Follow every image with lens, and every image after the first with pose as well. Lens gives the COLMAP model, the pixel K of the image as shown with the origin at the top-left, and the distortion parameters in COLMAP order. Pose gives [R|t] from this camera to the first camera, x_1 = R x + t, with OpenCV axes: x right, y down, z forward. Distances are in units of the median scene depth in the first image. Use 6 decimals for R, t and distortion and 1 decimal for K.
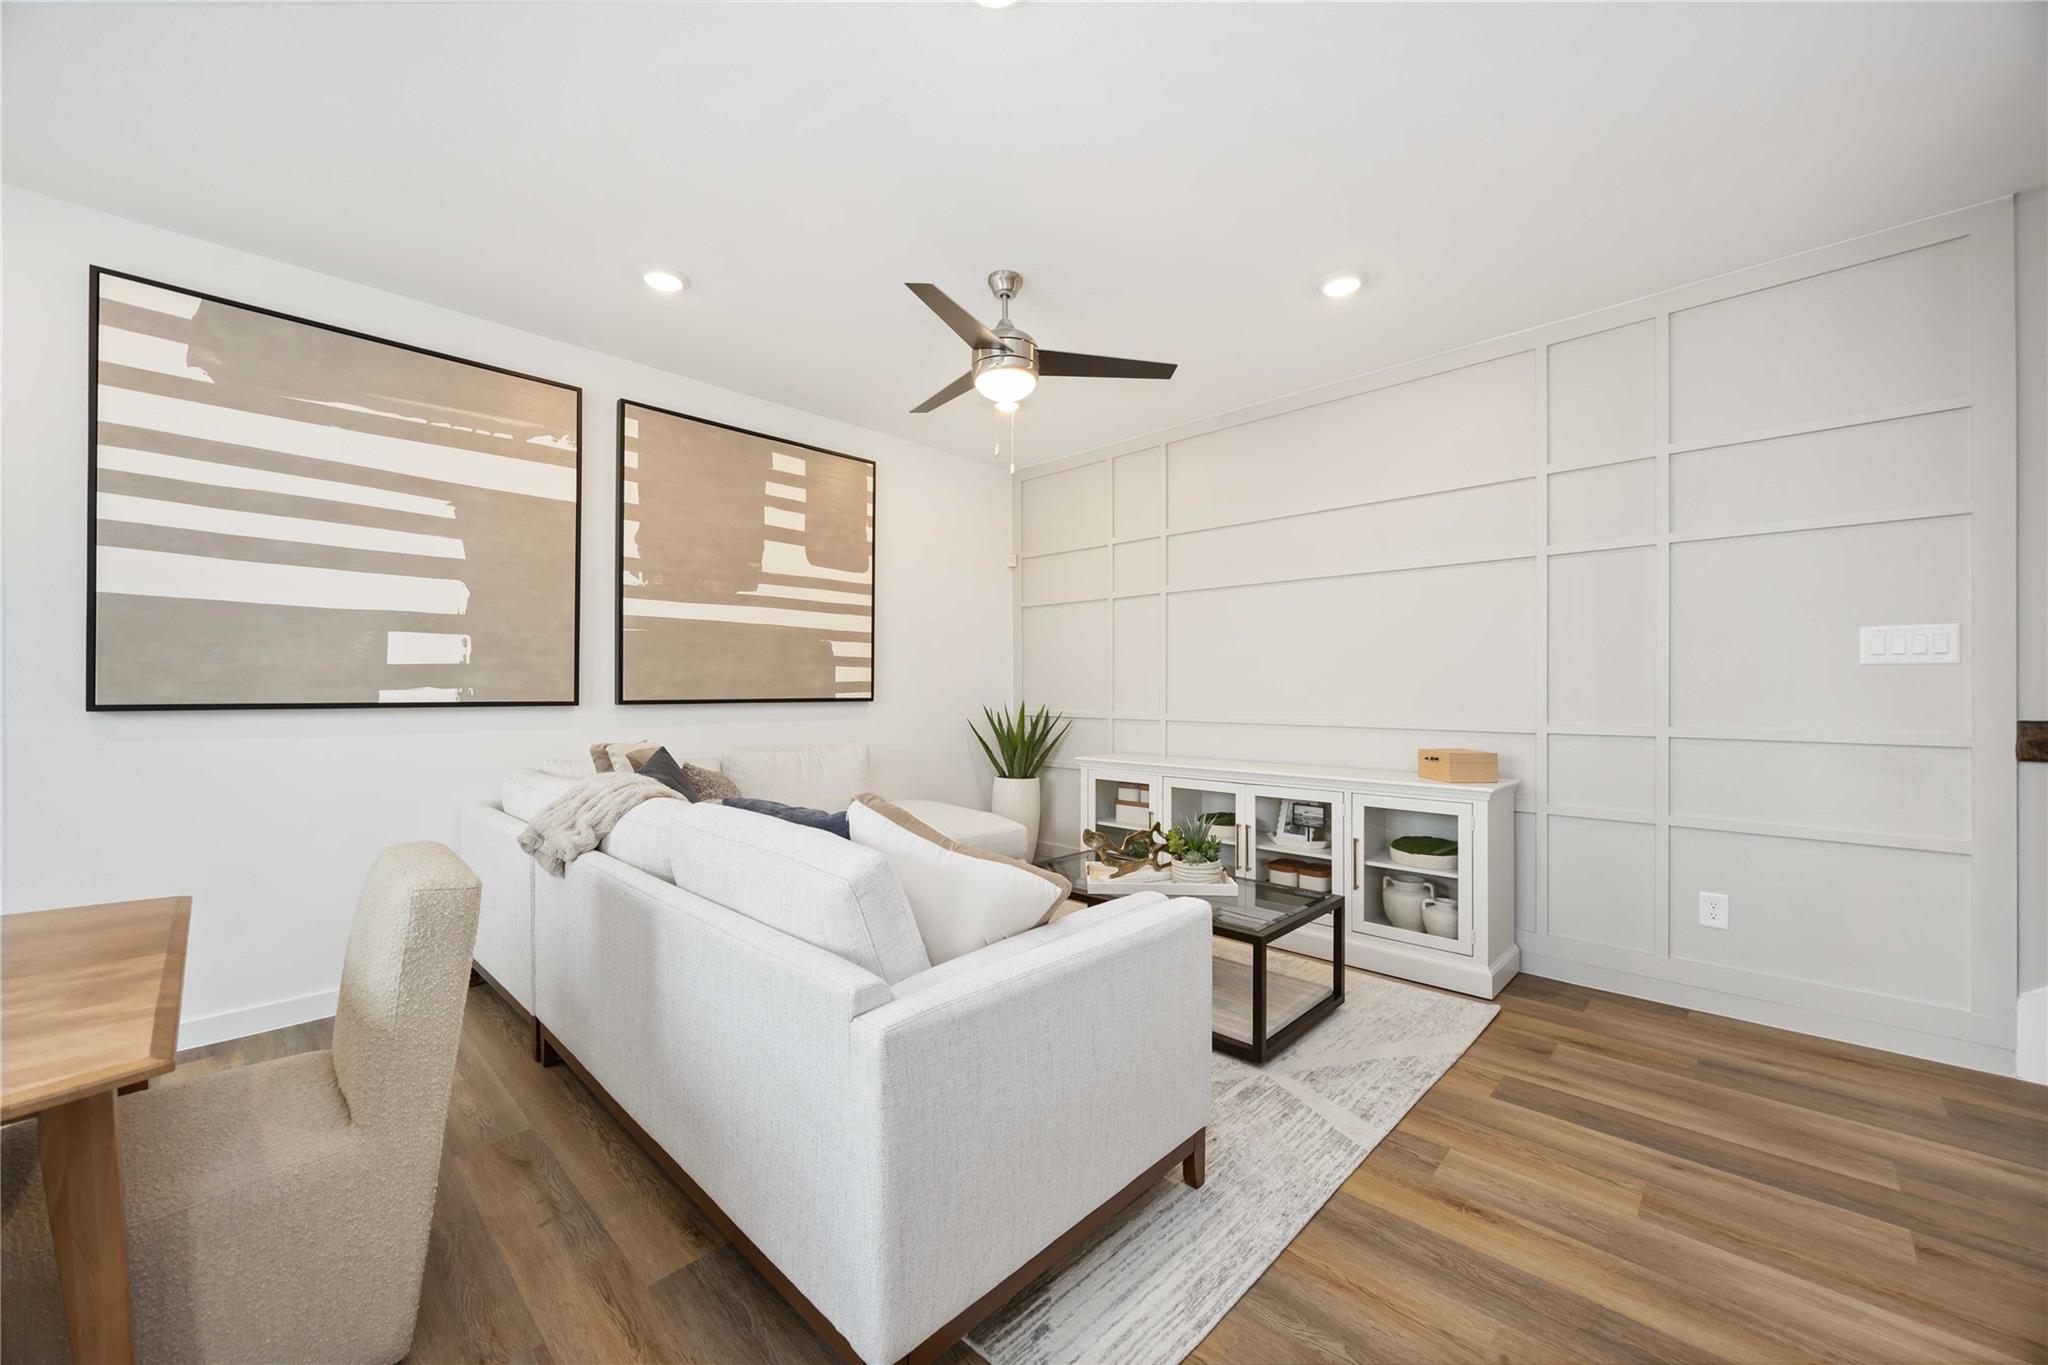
lens RADIAL K [[781.5, 0, 1022.1], [0, 781.5, 684.8], [0, 0, 1]] dist [-0.002836, 0.000105]
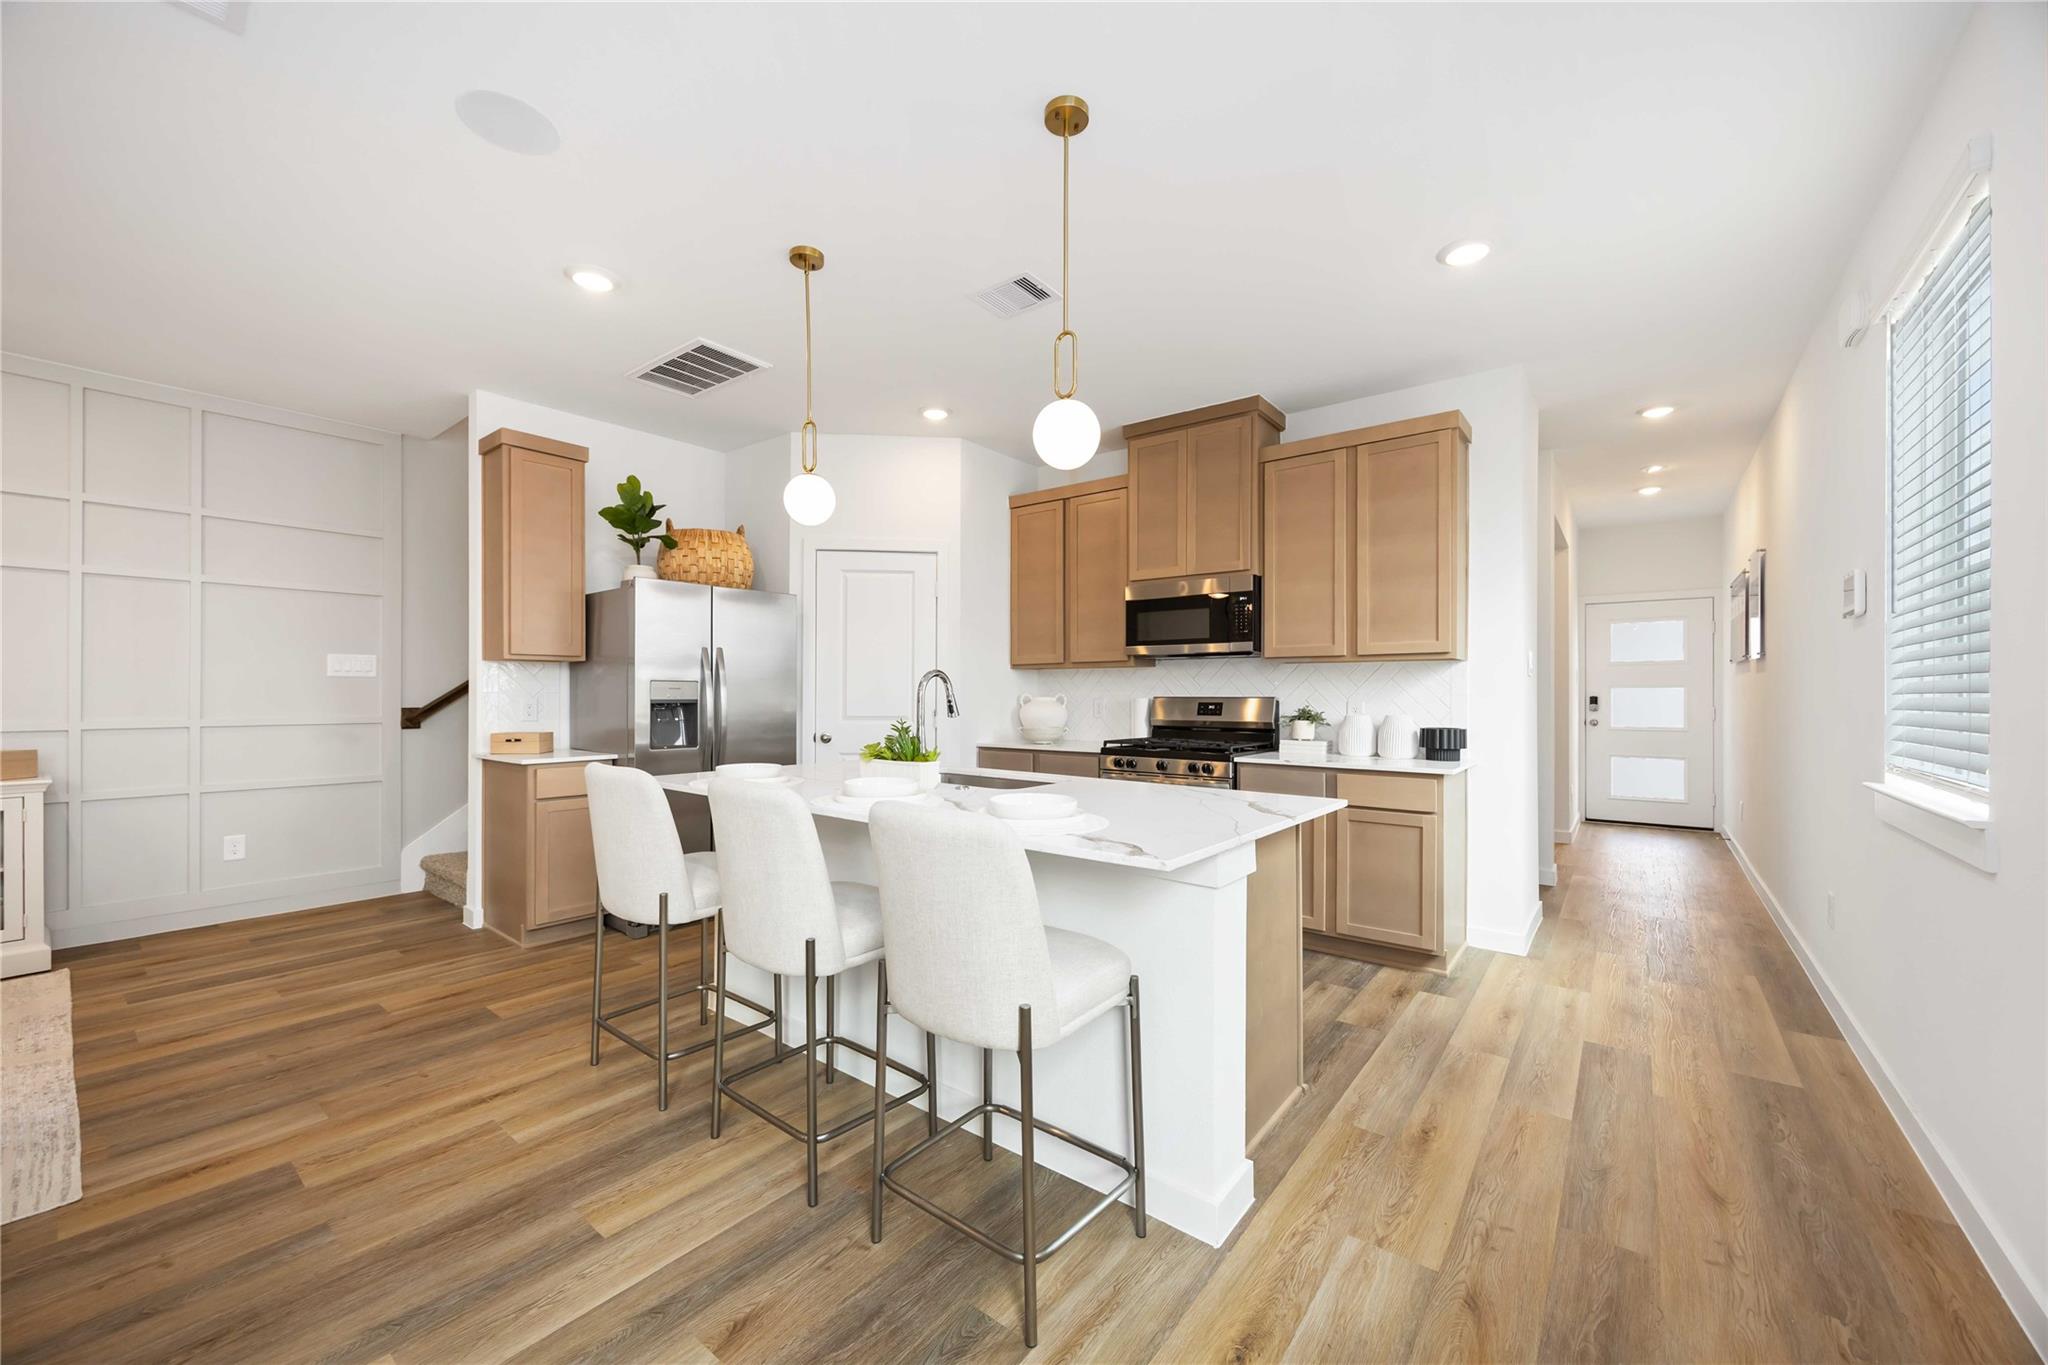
lens RADIAL K [[781.5, 0, 1020.7], [0, 781.5, 694.2], [0, 0, 1]] dist [-0.002836, 0.000105]
pose [[-0.102675, -0.000788, 0.994715, -0.565467], [-0.004951, 0.999988, 0.000281, 0.002634], [-0.994703, -0.004896, -0.102678, -0.230500]]
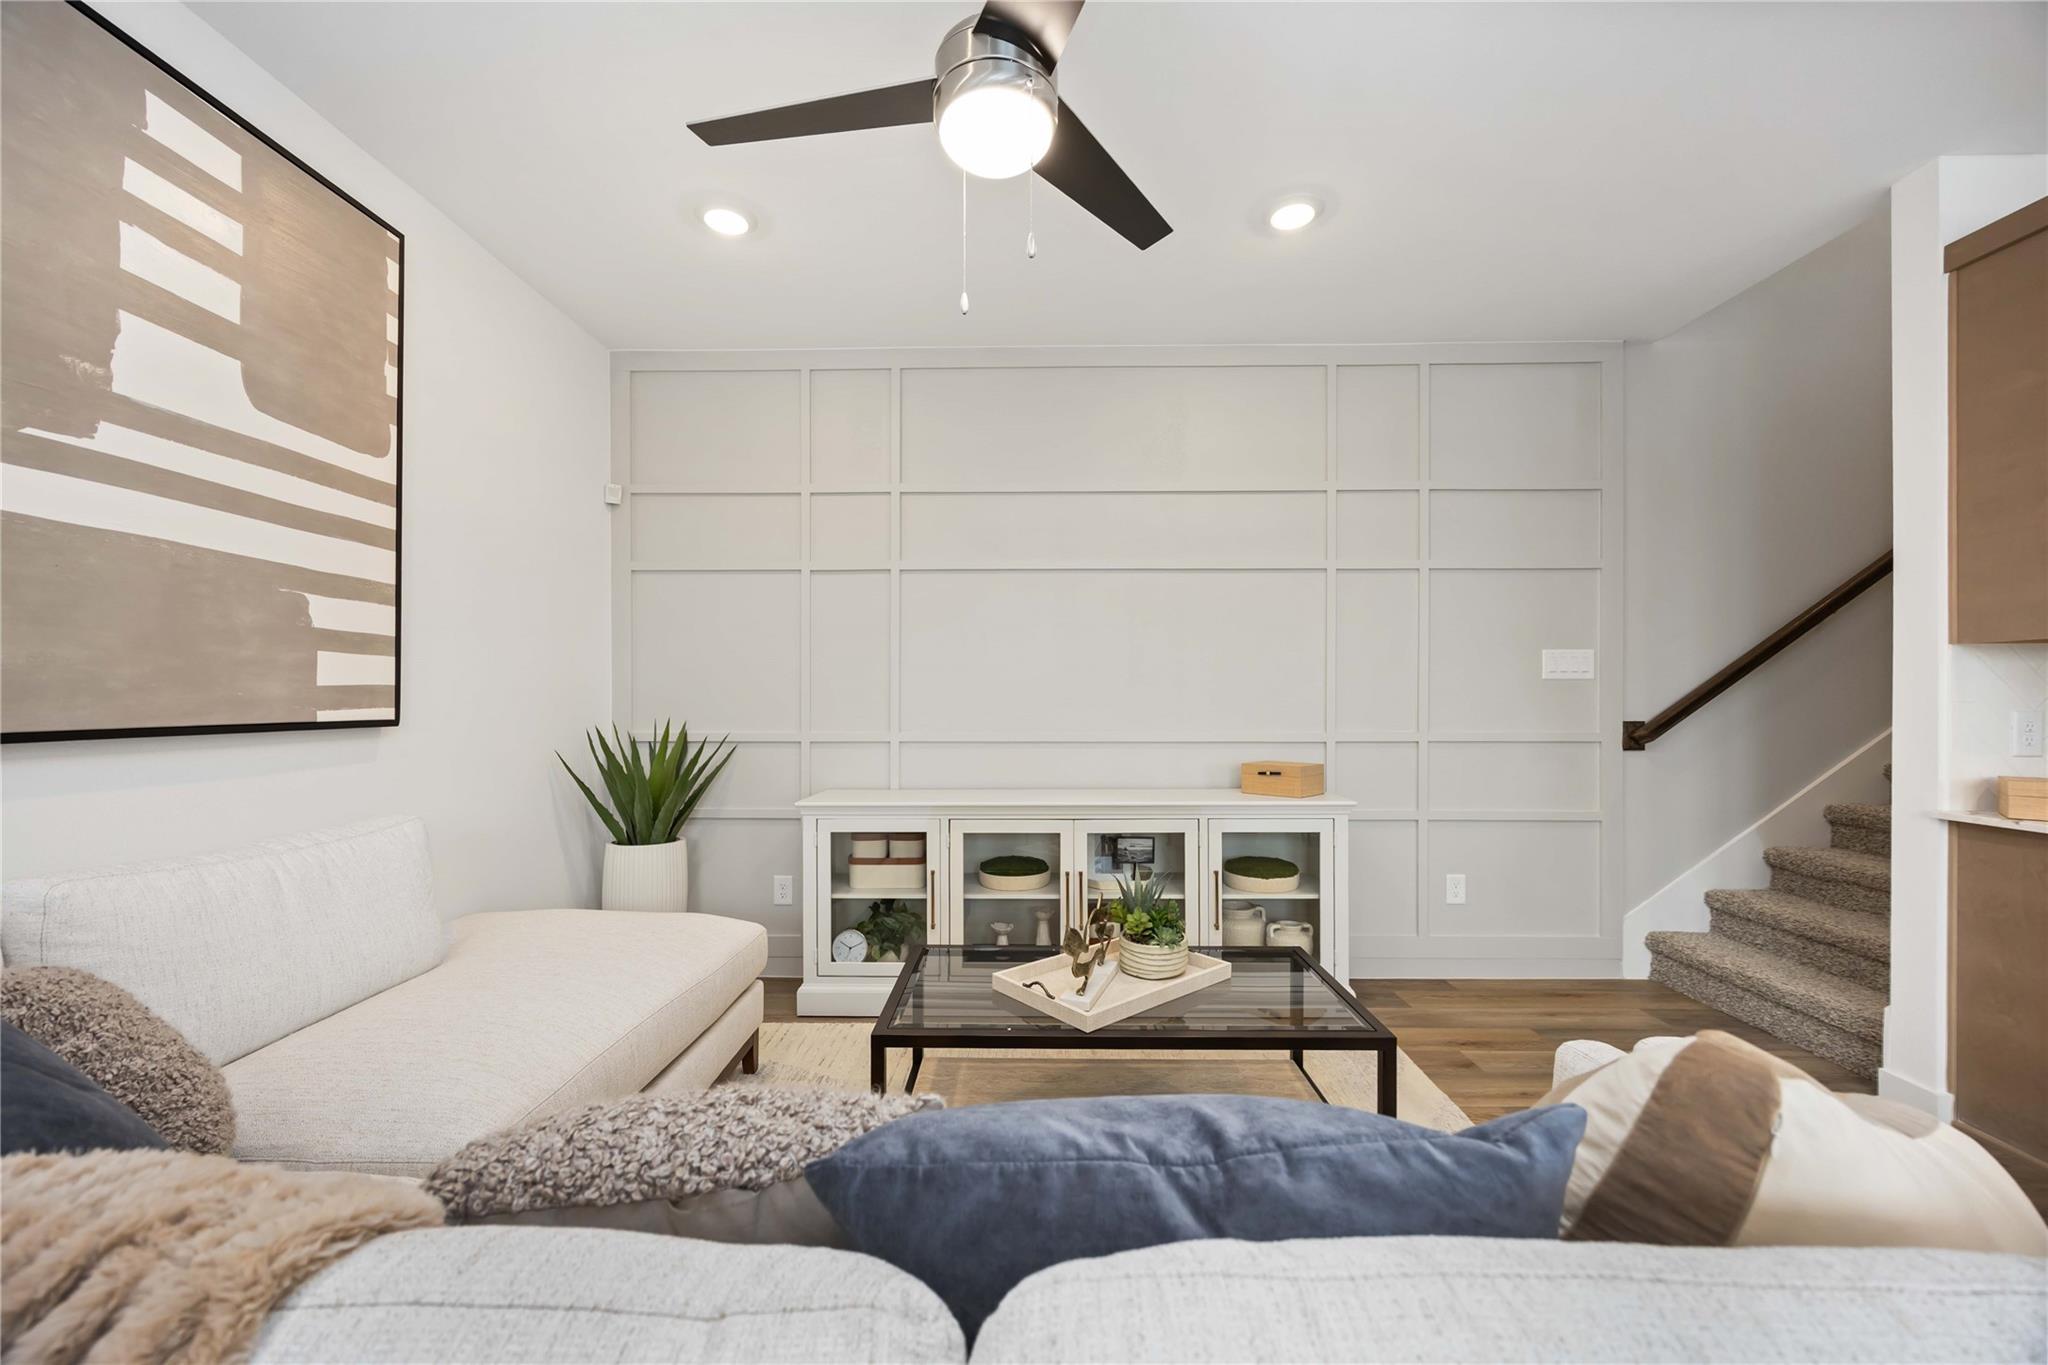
lens RADIAL K [[781.5, 0, 1025.4], [0, 781.5, 698.0], [0, 0, 1]] dist [-0.002836, 0.000105]
pose [[0.727818, -0.001872, 0.685767, -0.321736], [-0.003066, 0.999977, 0.005984, -0.000597], [-0.685763, -0.006457, 0.727796, 0.507201]]
